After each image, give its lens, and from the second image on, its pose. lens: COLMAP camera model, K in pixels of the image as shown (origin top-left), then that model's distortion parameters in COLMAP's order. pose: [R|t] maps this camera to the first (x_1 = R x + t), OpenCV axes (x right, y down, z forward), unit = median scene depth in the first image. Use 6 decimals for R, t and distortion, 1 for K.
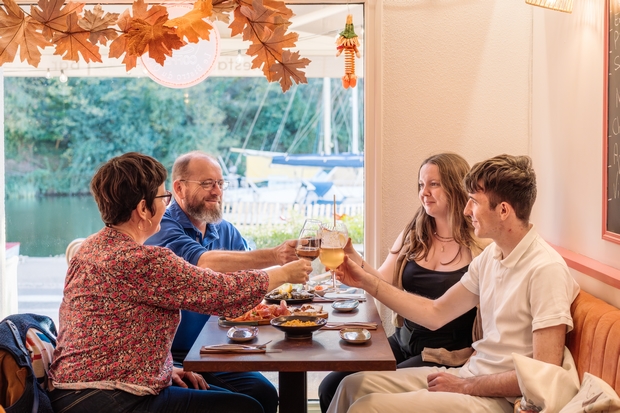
lens RADIAL K [[978.8, 0, 310.3], [0, 978.8, 205.3], [0, 0, 1]] dist [-0.189817, 0.000000]
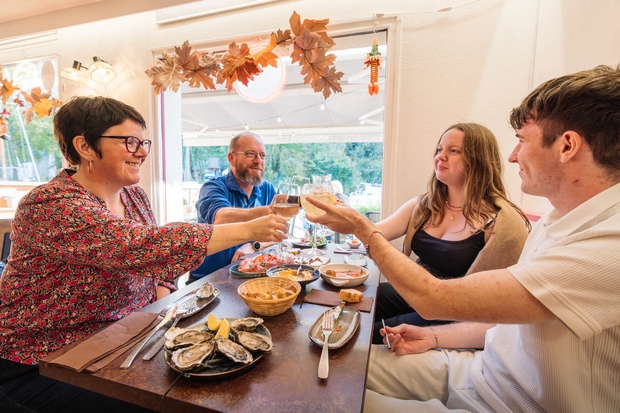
lens RADIAL K [[251.8, 0, 308.2], [0, 251.8, 212.4], [0, 0, 1]] dist [-0.021300, -0.000471]
pose [[0.943074, 0.046842, -0.329267, 0.080041], [-0.037207, 0.998677, 0.035507, 0.039008], [0.330495, -0.021235, 0.943569, 0.655016]]
